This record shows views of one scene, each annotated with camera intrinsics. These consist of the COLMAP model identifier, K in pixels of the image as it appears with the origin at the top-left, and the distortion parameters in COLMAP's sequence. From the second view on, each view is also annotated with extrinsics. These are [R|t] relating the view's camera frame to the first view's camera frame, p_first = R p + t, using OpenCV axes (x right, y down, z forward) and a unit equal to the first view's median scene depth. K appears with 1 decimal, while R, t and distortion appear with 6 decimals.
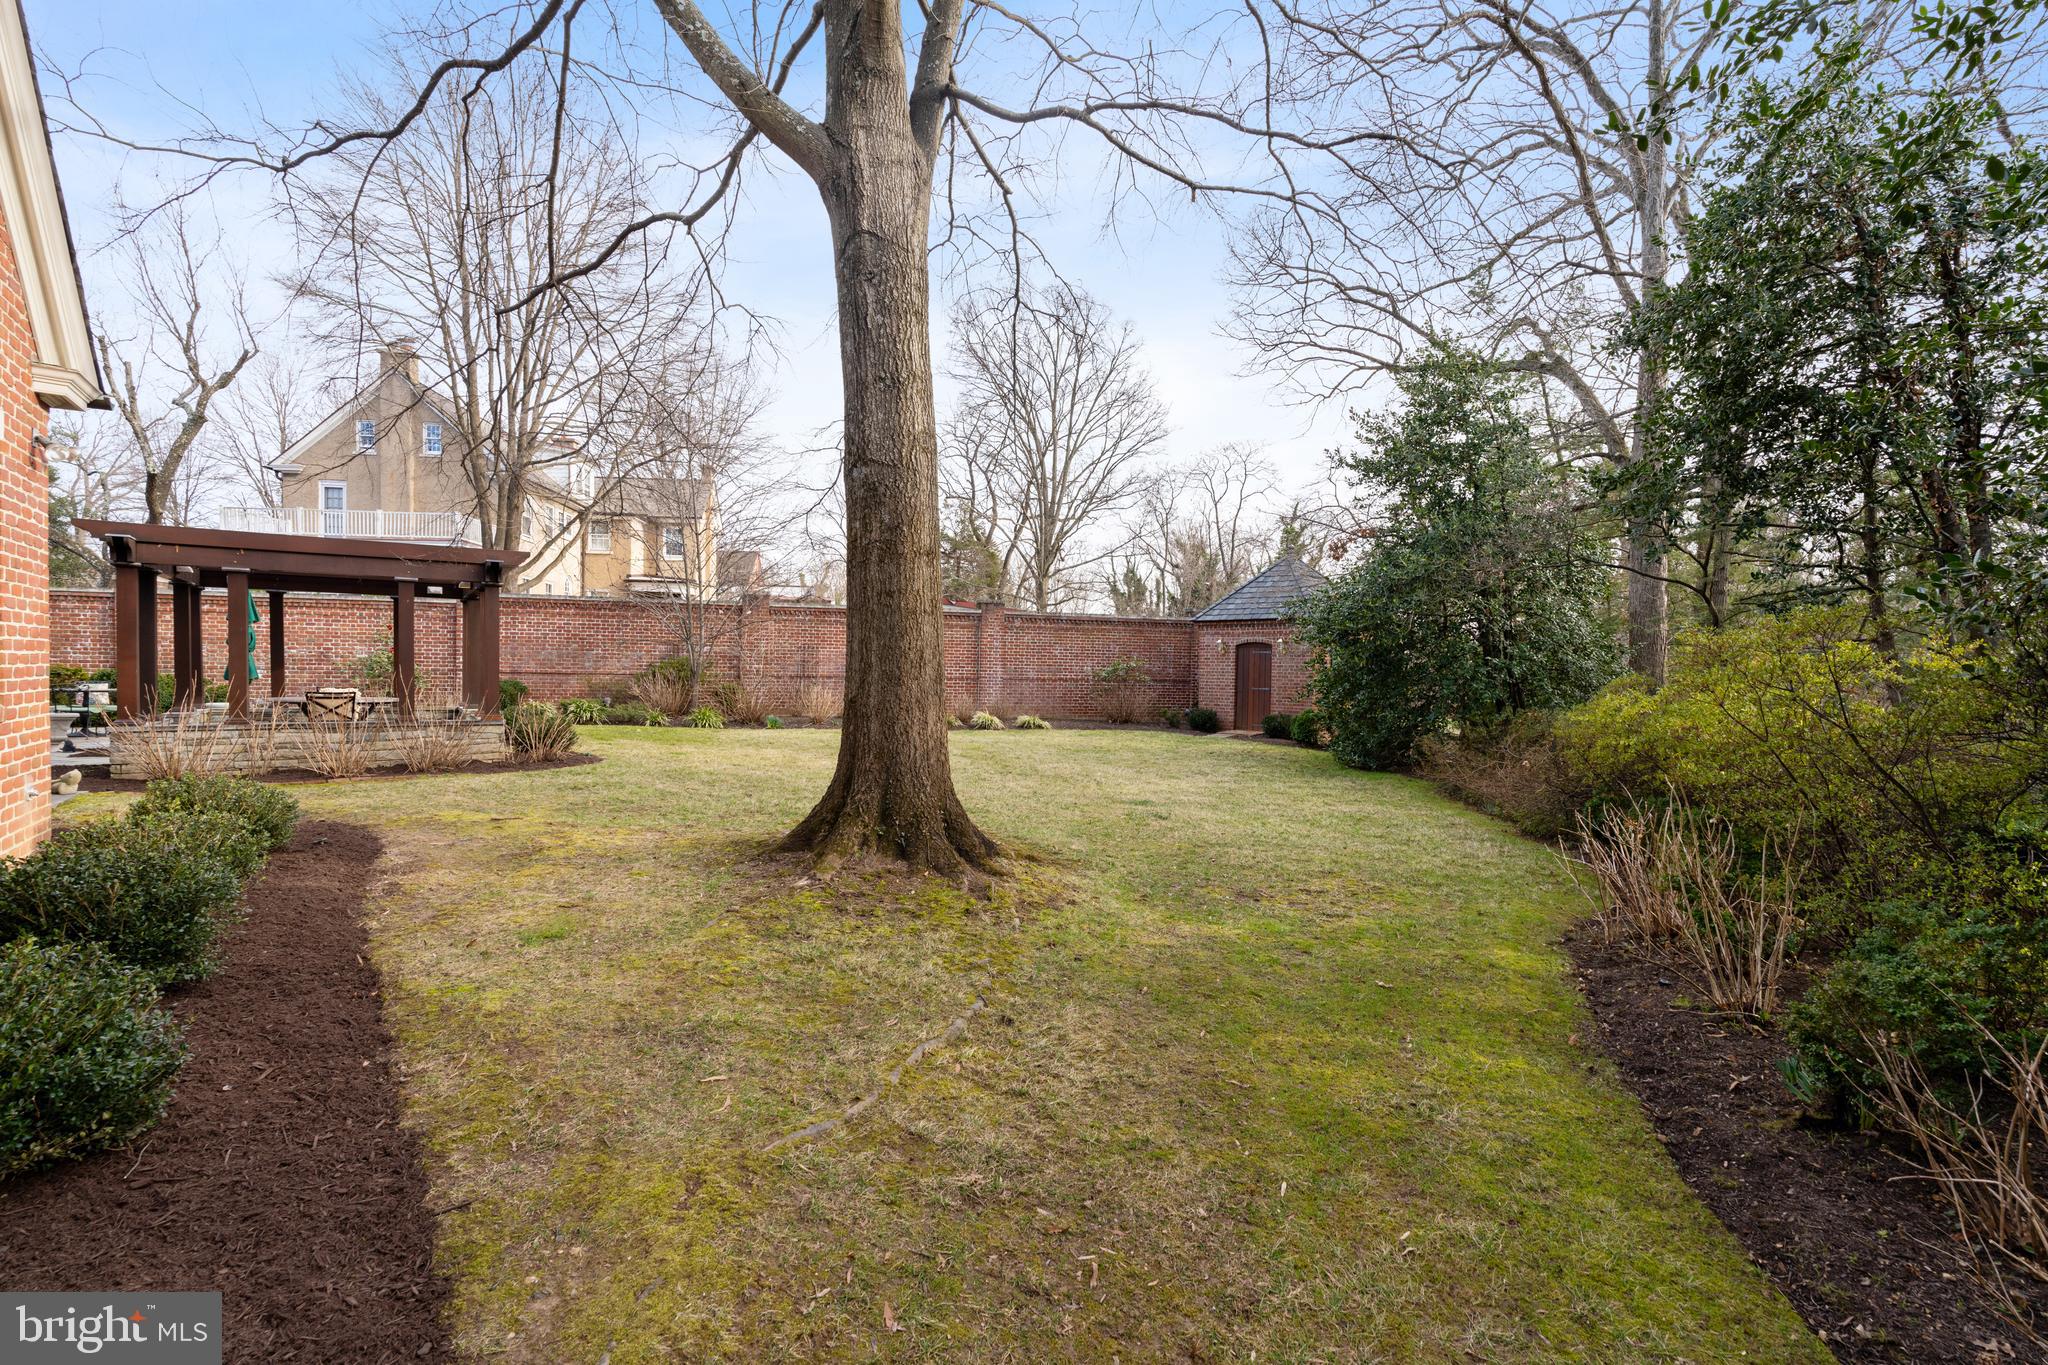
lens RADIAL K [[933.0, 0, 1024.0], [0, 933.0, 682.5], [0, 0, 1]] dist [-0.000164, -0.000006]
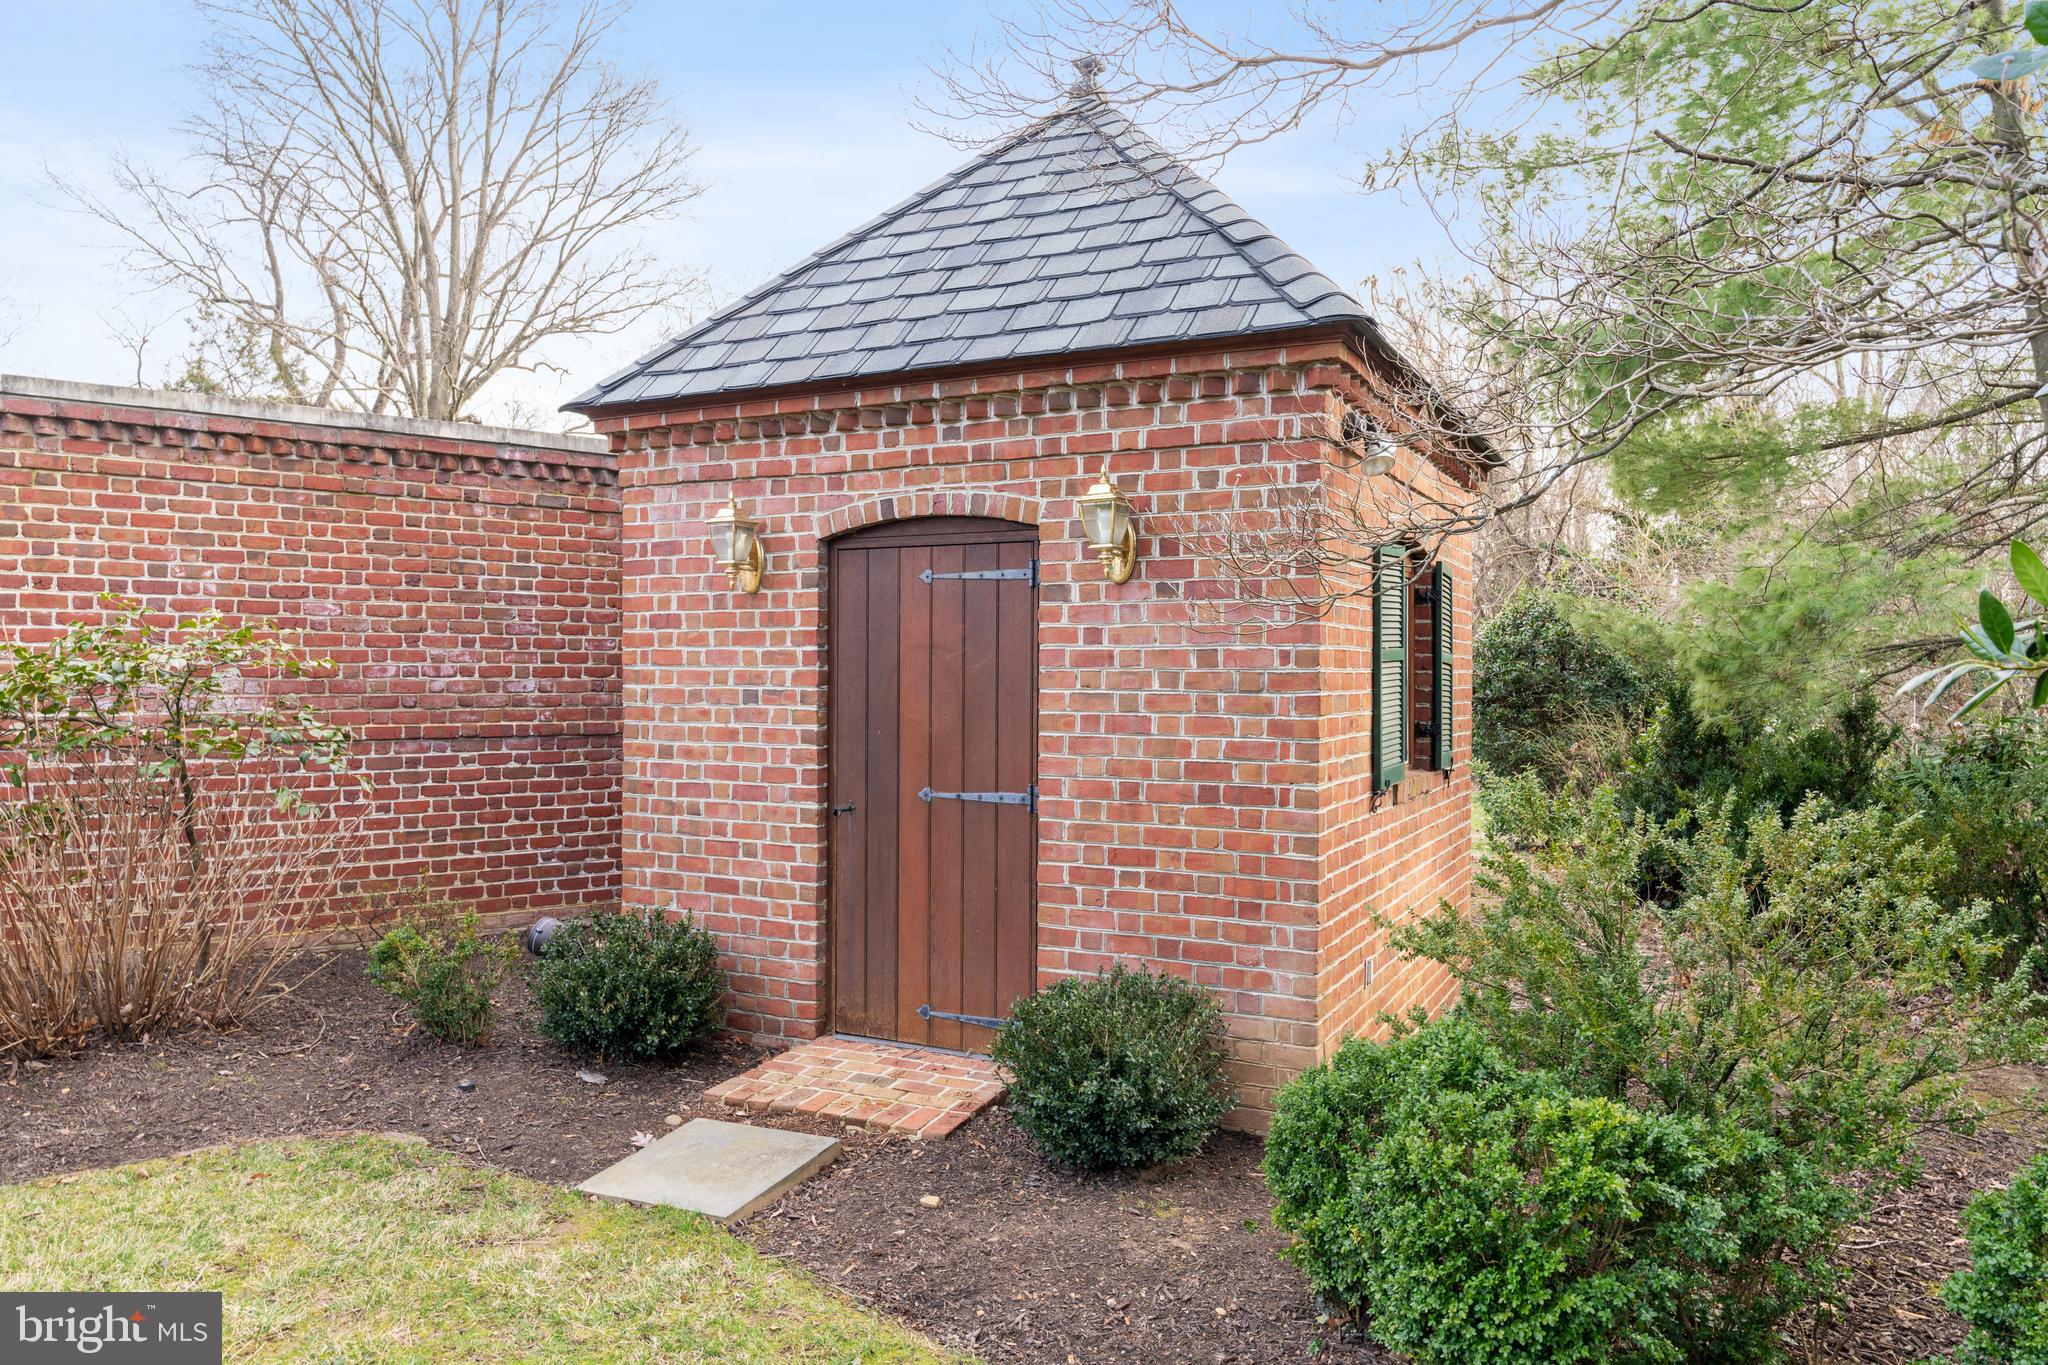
lens RADIAL K [[1376.5, 0, 1024.0], [0, 1376.5, 682.5], [0, 0, 1]] dist [-0.000866, -0.000211]
pose [[0.933283, -0.022669, 0.358426, 0.170647], [0.019492, 0.999732, 0.012476, -0.015883], [-0.358613, -0.004657, 0.933475, 0.749539]]
